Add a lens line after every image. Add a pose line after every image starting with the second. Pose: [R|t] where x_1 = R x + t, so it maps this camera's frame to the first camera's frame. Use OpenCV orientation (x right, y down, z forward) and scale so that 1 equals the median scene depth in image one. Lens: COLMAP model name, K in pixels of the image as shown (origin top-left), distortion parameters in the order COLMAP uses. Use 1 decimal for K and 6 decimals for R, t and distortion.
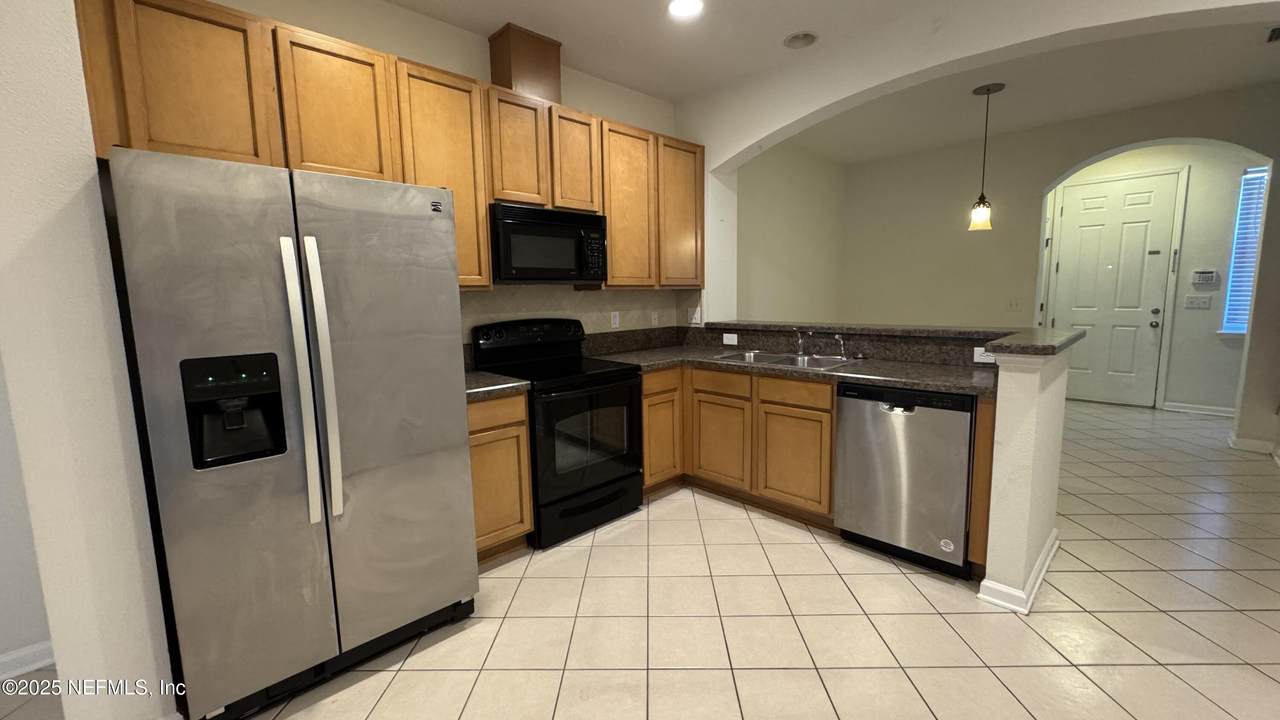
lens RADIAL K [[509.9, 0, 640.4], [0, 509.9, 357.9], [0, 0, 1]] dist [-0.001442, -0.000284]
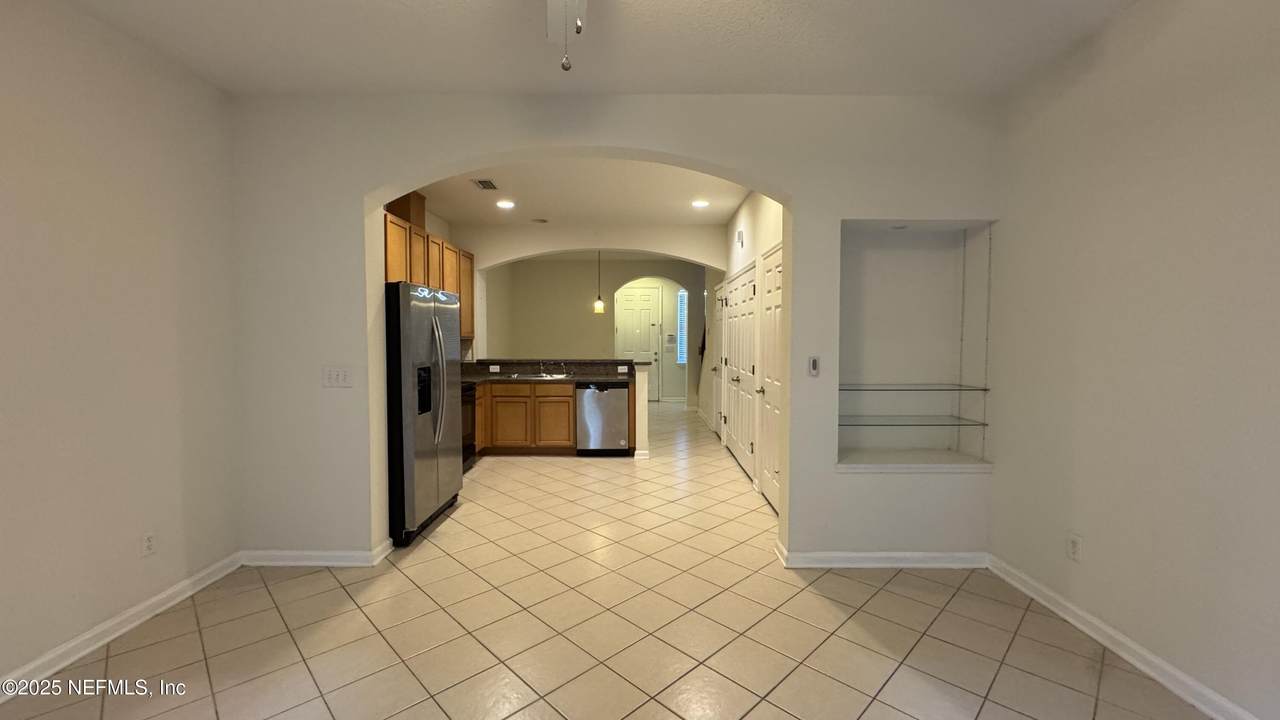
lens RADIAL K [[509.9, 0, 640.4], [0, 509.9, 357.9], [0, 0, 1]] dist [-0.001442, -0.000284]
pose [[0.696871, -0.007520, 0.717157, -0.845238], [0.073823, 0.995386, -0.061297, 0.080321], [-0.713387, 0.095659, 0.694210, -0.634689]]
